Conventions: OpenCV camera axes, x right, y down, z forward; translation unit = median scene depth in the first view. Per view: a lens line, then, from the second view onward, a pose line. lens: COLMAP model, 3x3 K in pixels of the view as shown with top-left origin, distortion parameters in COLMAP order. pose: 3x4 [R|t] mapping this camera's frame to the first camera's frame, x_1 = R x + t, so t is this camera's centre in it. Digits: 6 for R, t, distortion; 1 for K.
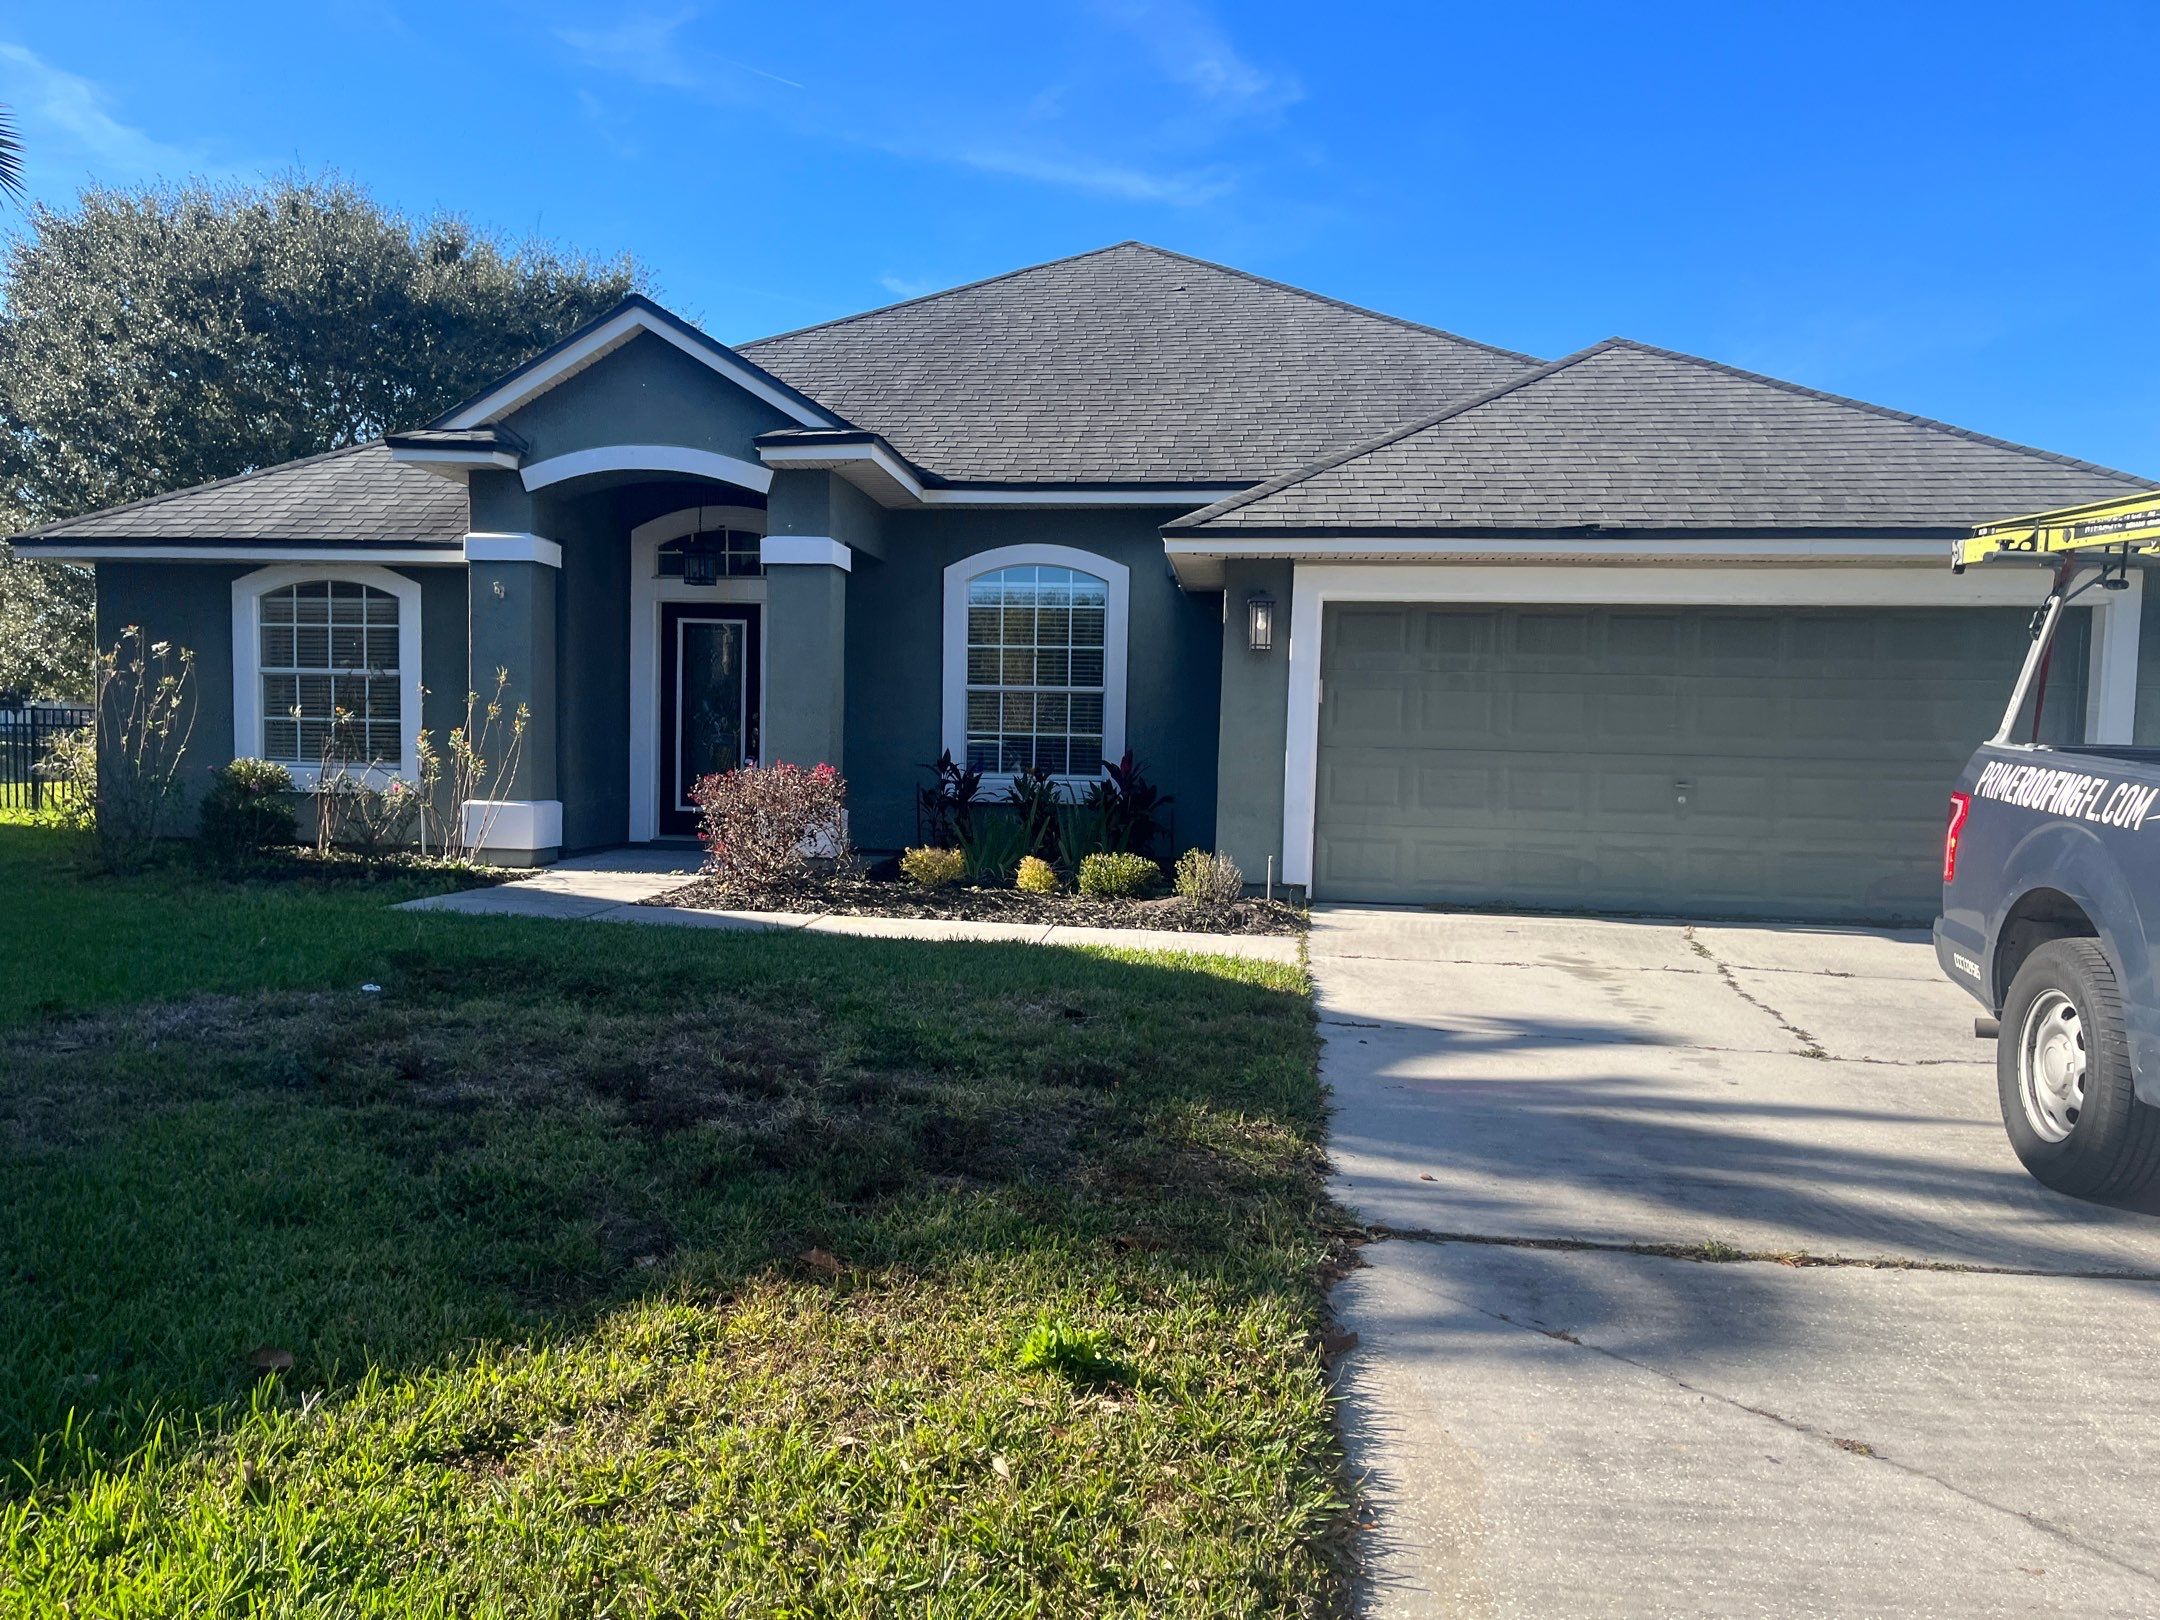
lens RADIAL K [[1377.8, 0, 1080.0], [0, 1377.8, 810.0], [0, 0, 1]] dist [-0.042040, -0.000423]
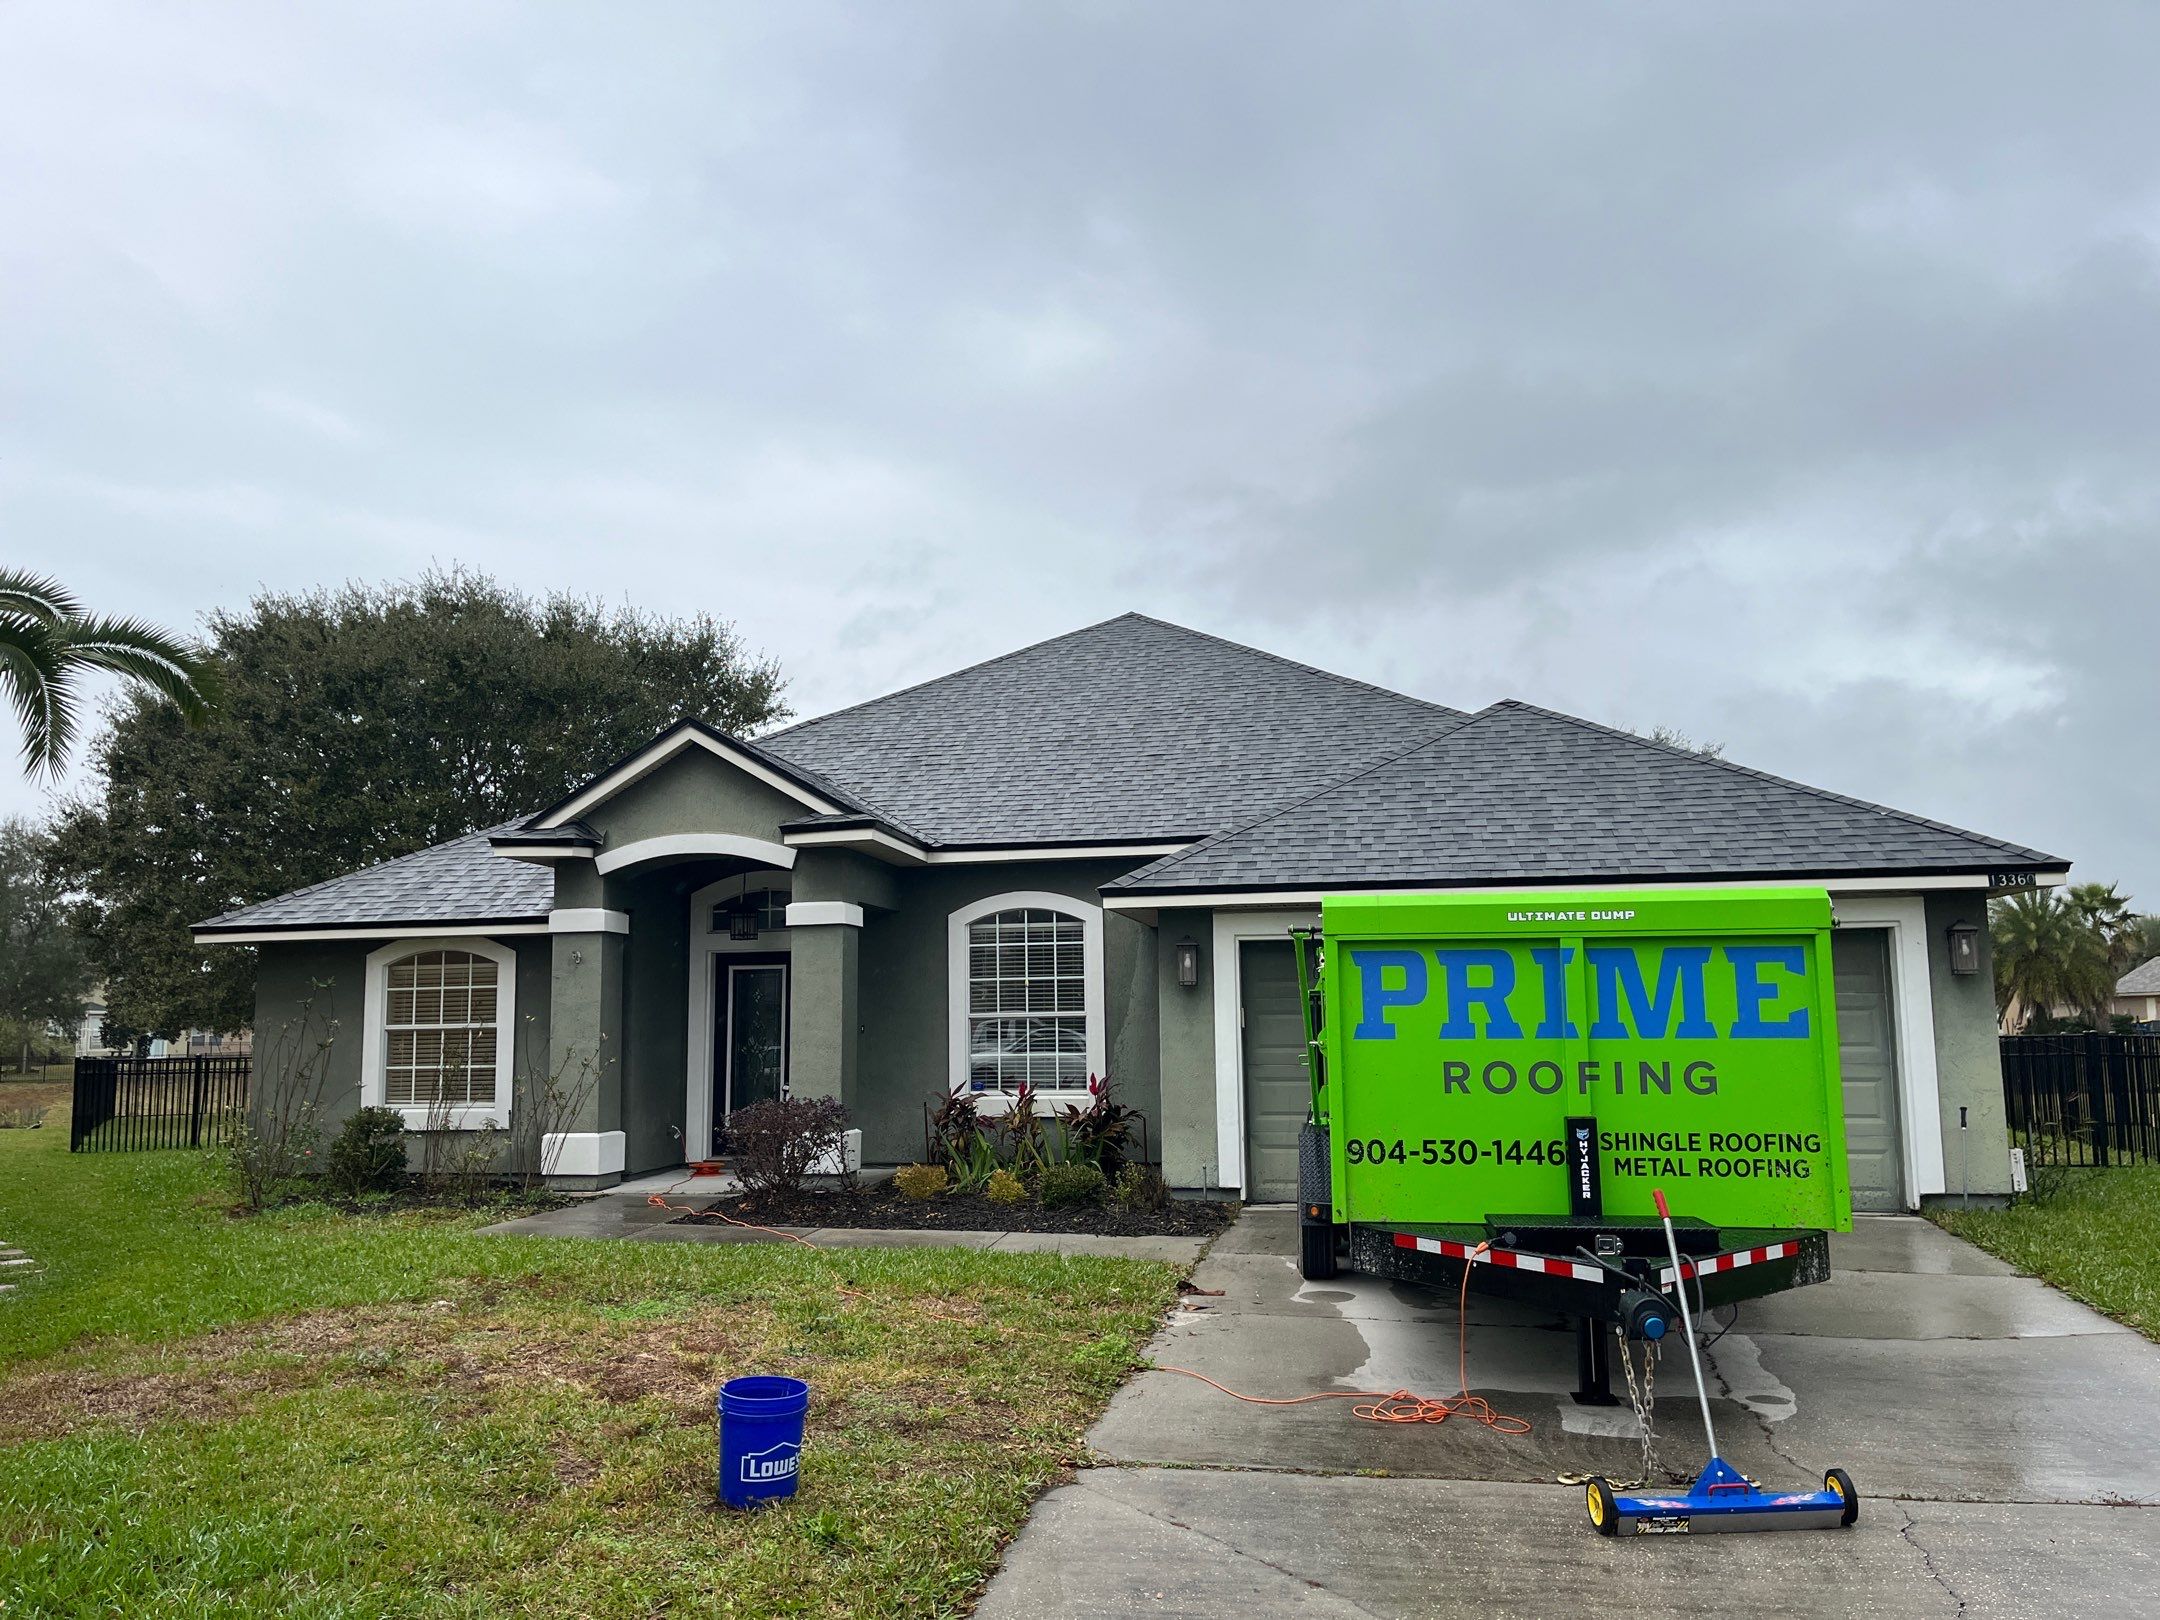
lens RADIAL K [[1466.1, 0, 1080.0], [0, 1466.1, 810.0], [0, 0, 1]] dist [0.005958, 0.000250]
pose [[0.992466, -0.056314, -0.108813, 0.163346], [0.035791, 0.982630, -0.182094, -0.033201], [0.117178, 0.176827, 0.977242, -0.239073]]
